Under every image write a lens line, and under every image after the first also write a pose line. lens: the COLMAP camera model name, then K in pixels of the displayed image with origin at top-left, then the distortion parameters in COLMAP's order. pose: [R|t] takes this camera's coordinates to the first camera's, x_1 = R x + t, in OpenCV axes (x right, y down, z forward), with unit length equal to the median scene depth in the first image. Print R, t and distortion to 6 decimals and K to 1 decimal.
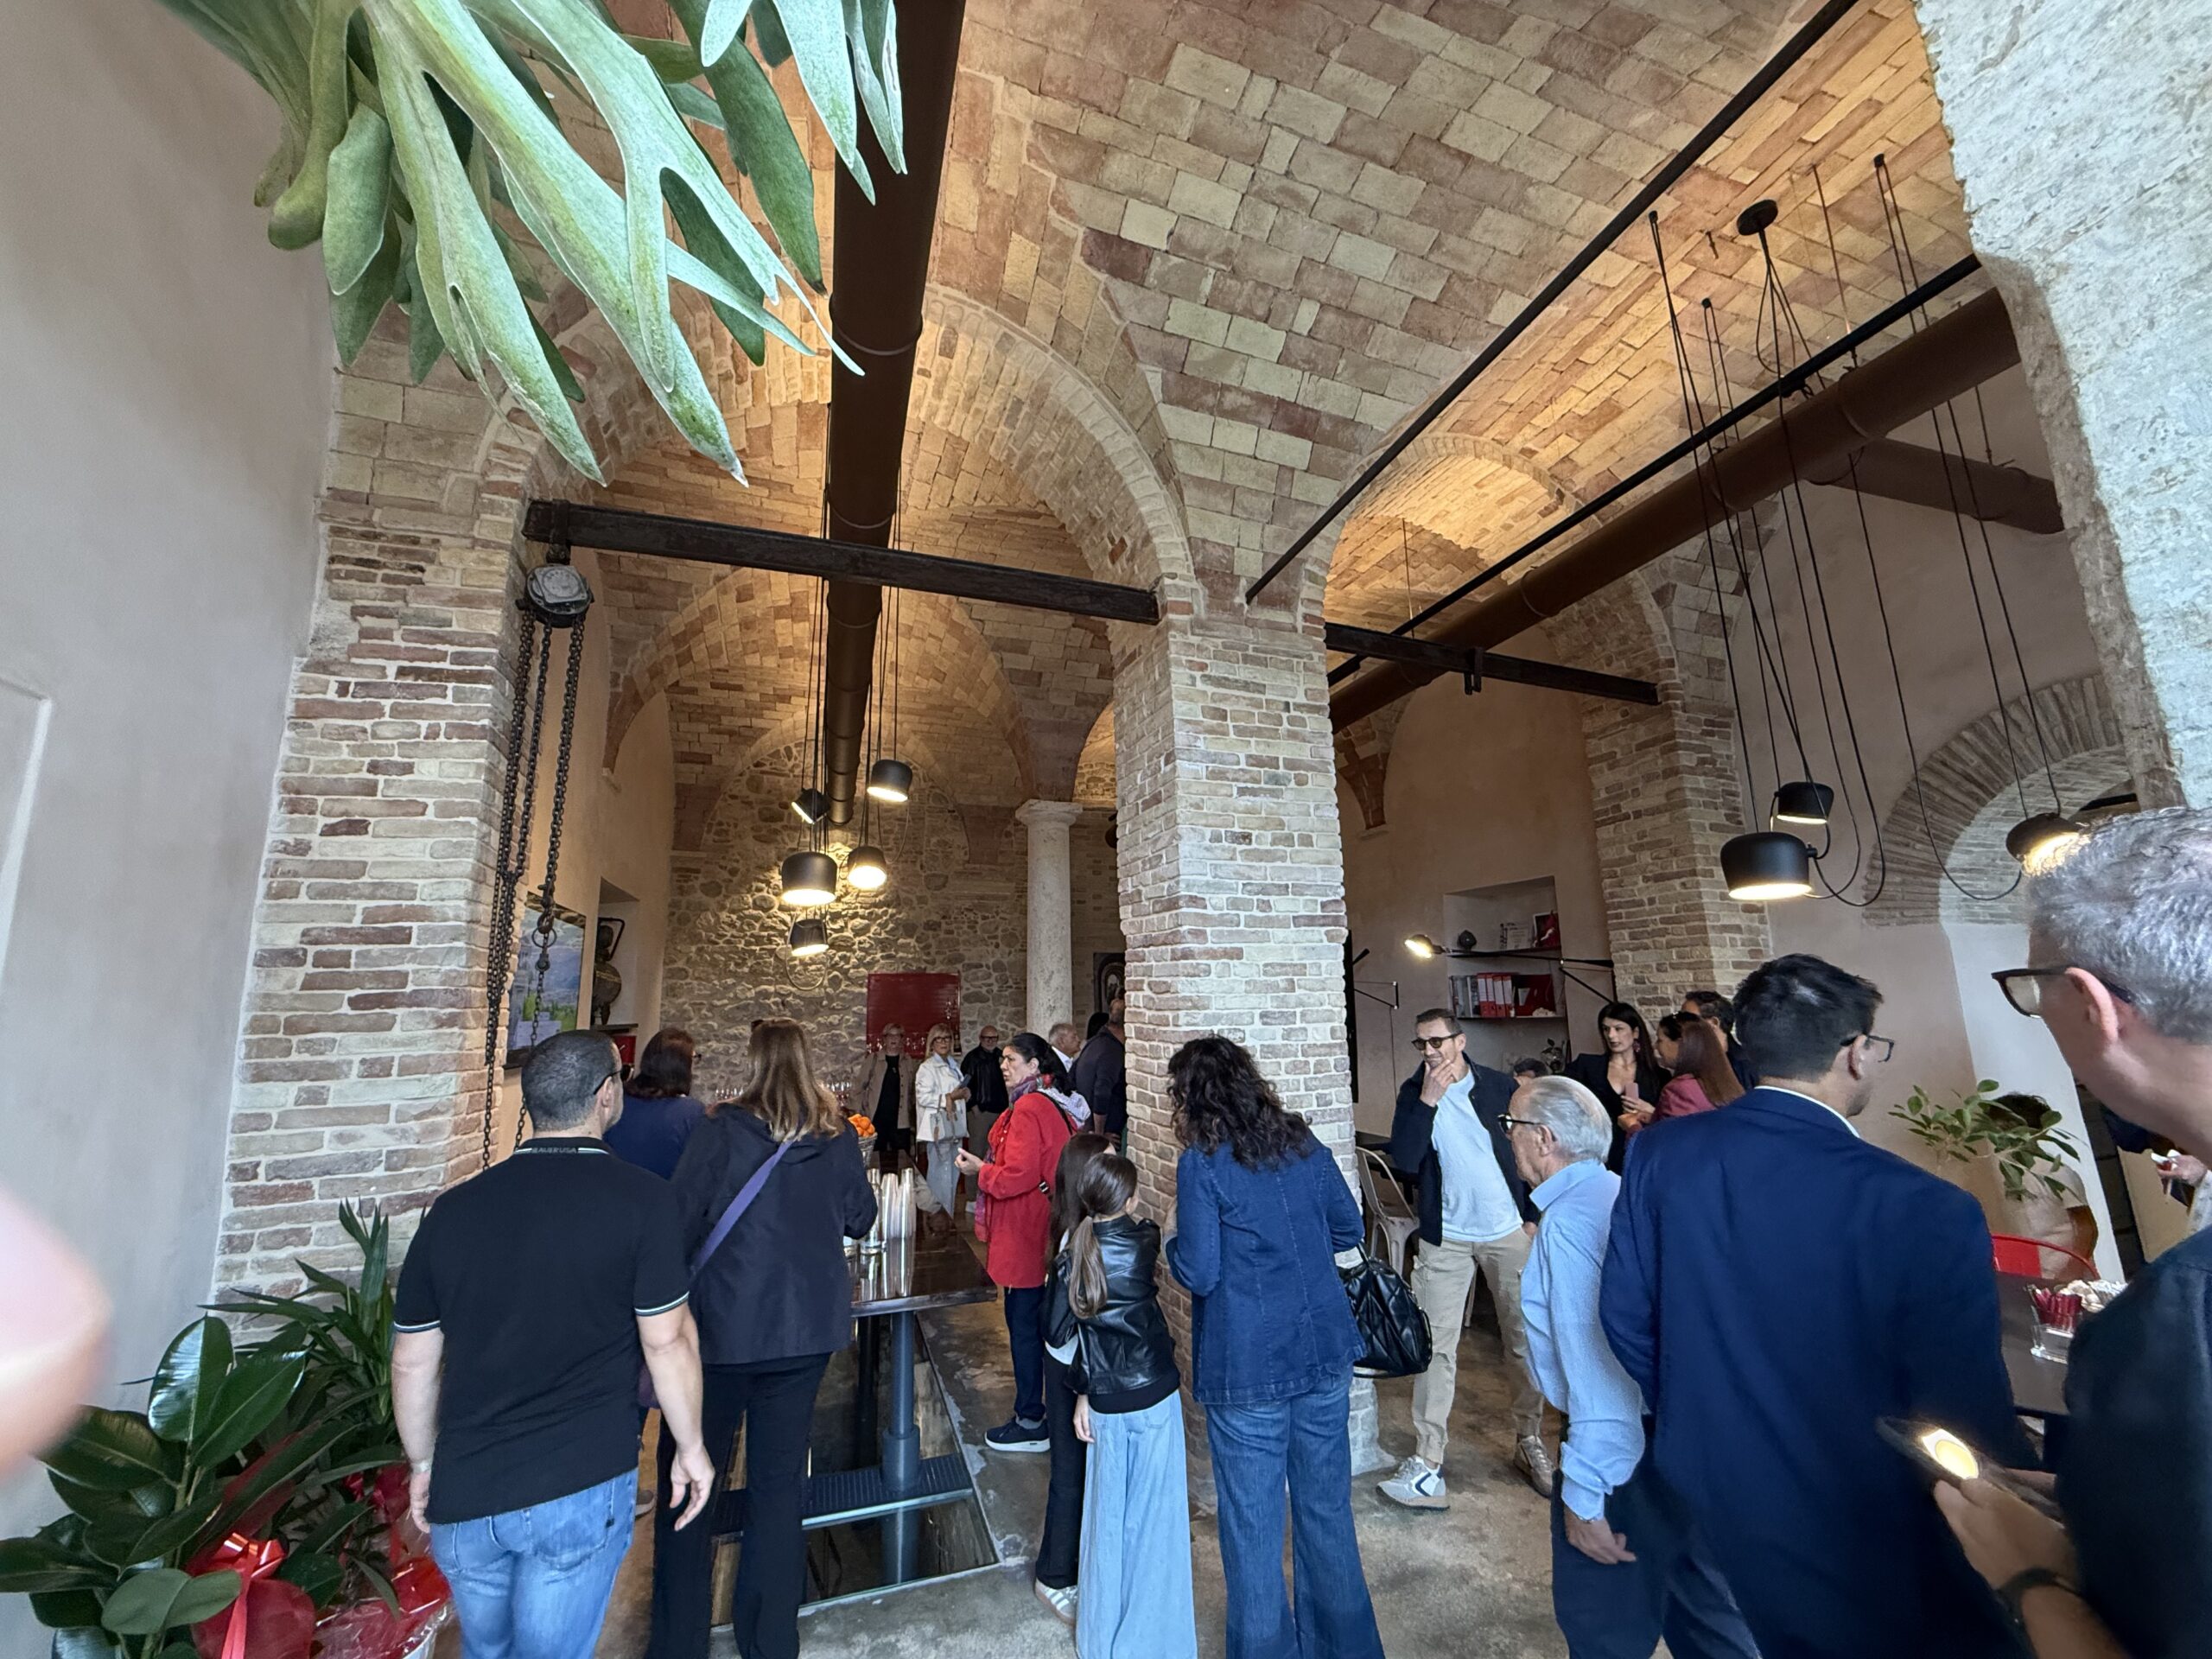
lens RADIAL K [[868.4, 0, 1106.0], [0, 868.4, 829.5], [0, 0, 1]] dist [0.001726, 0.000305]
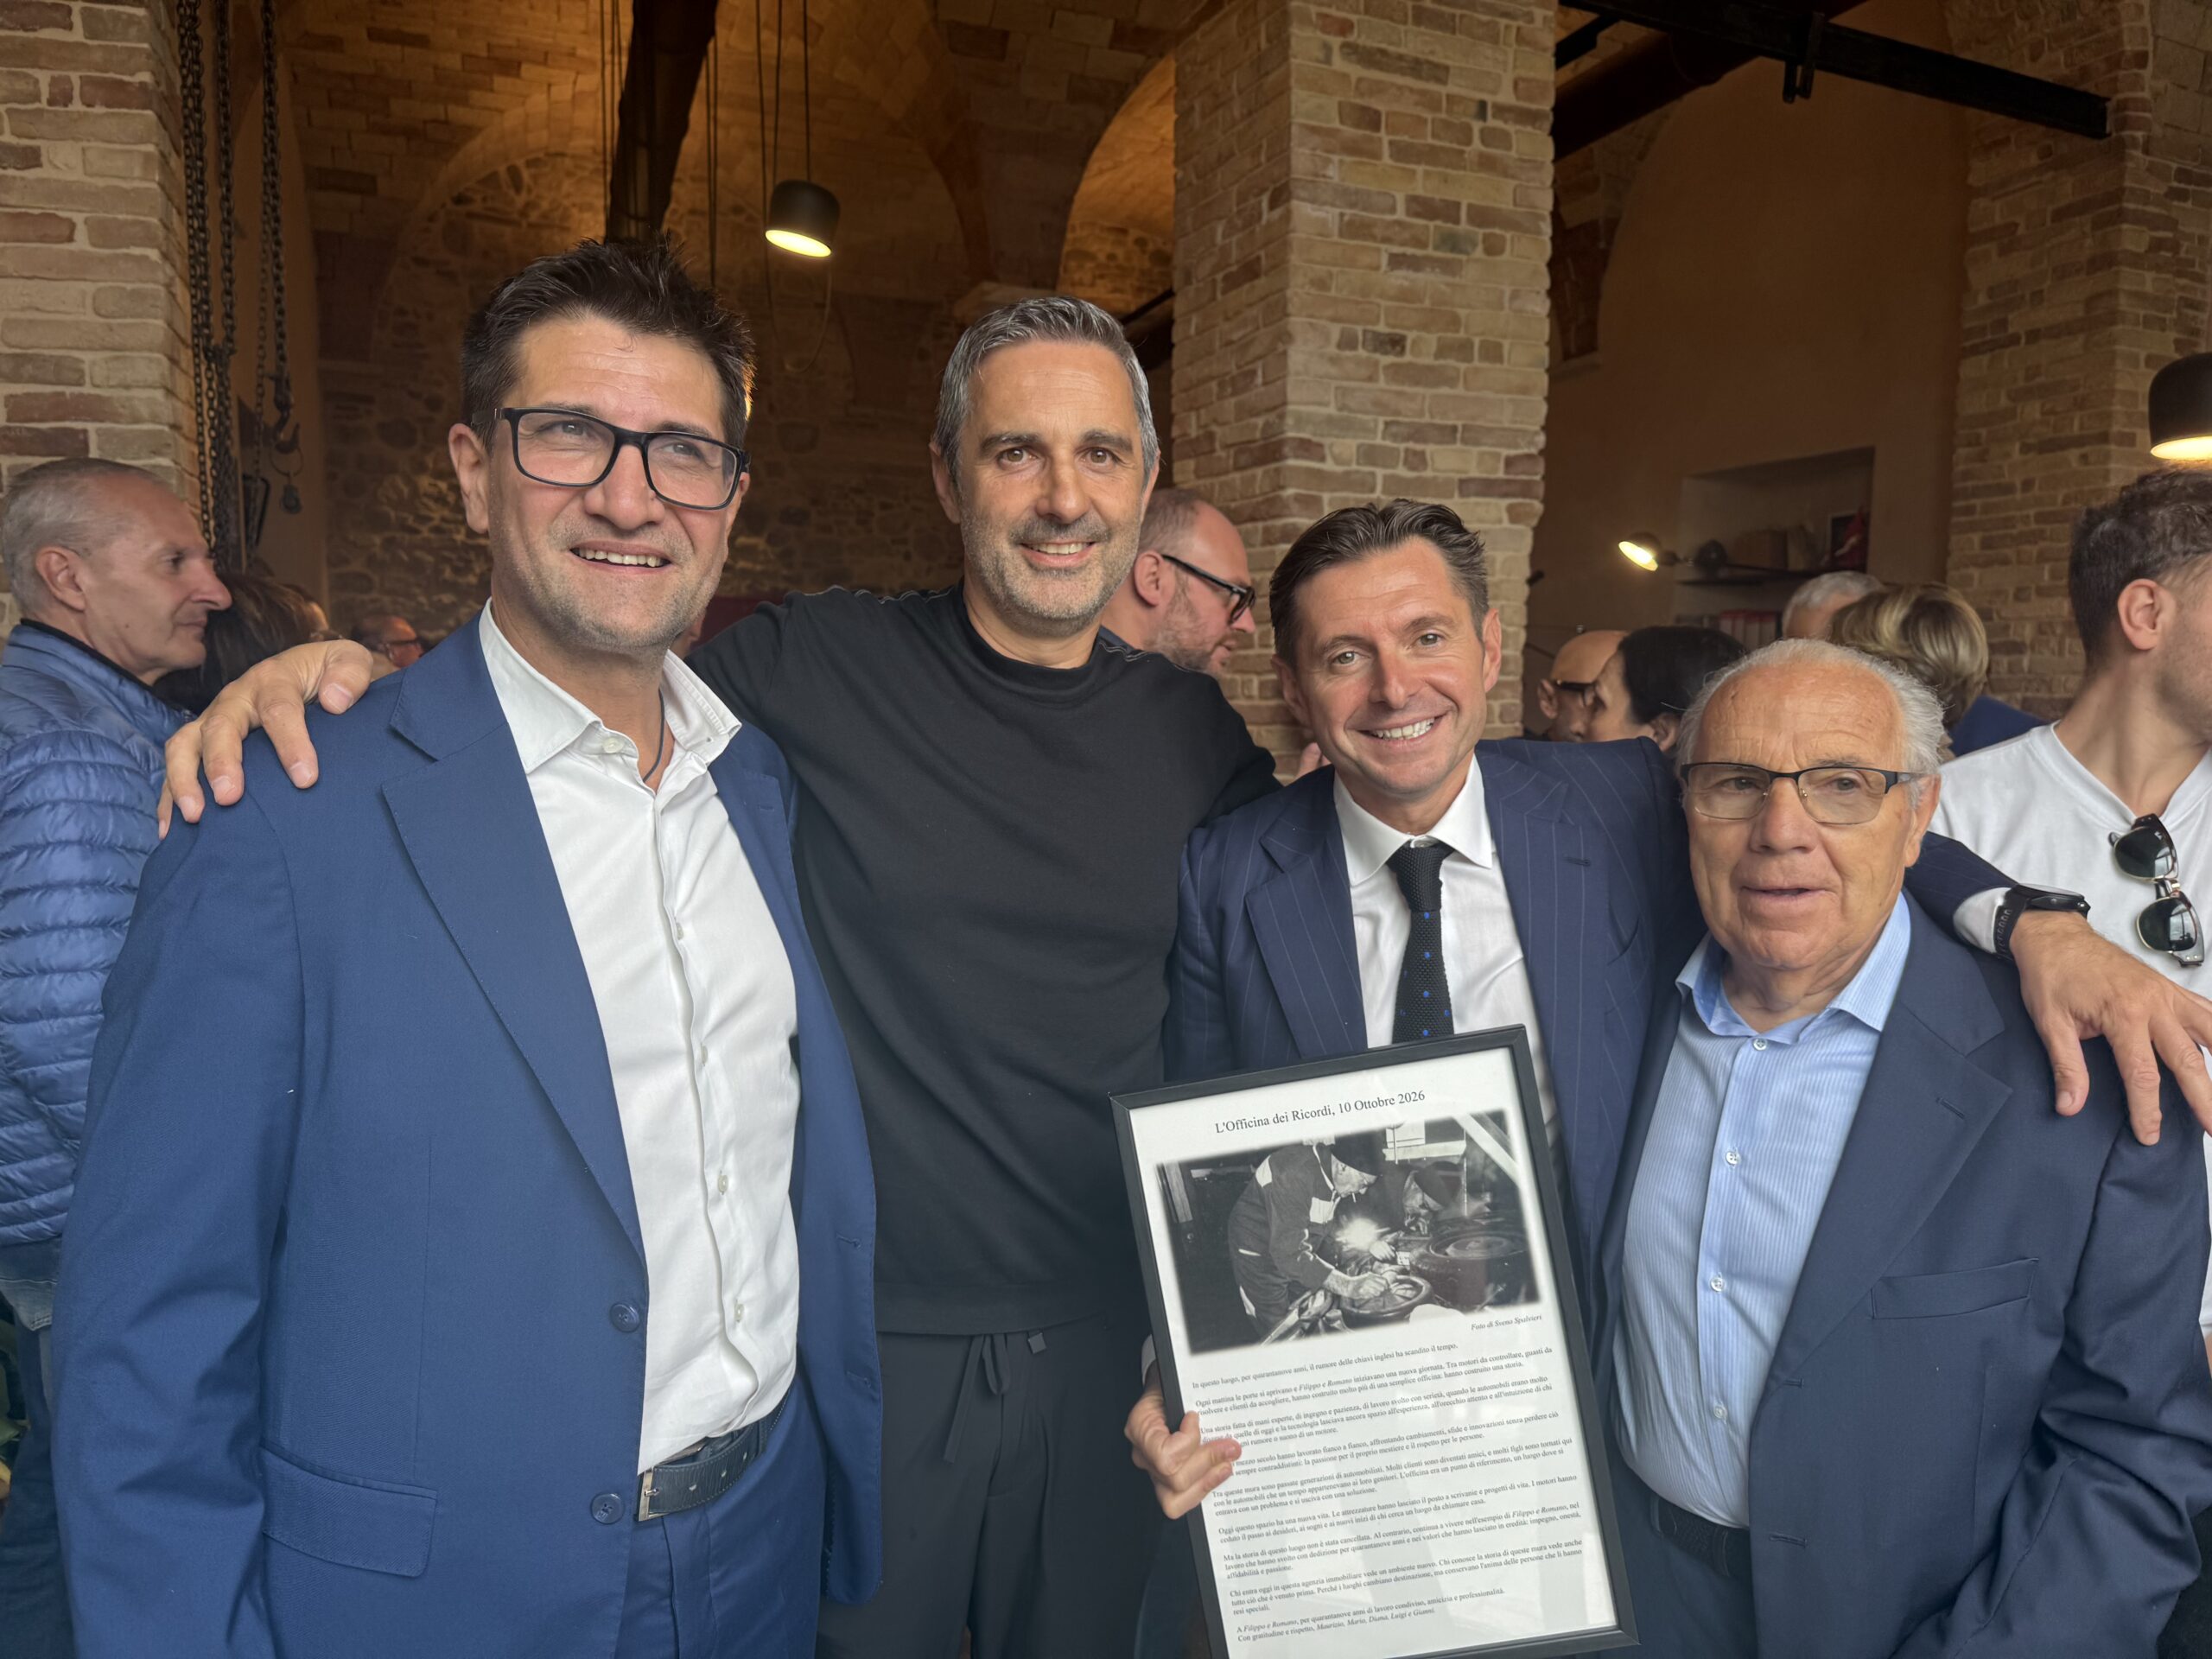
lens RADIAL K [[1565.6, 0, 1106.0], [0, 1565.6, 829.5], [0, 0, 1]] dist [0.017571, -0.022342]
pose [[0.998858, 0.019996, 0.043389, -0.077441], [-0.031359, 0.959582, 0.279676, 0.033914], [-0.036043, -0.280717, 0.959114, -0.129107]]
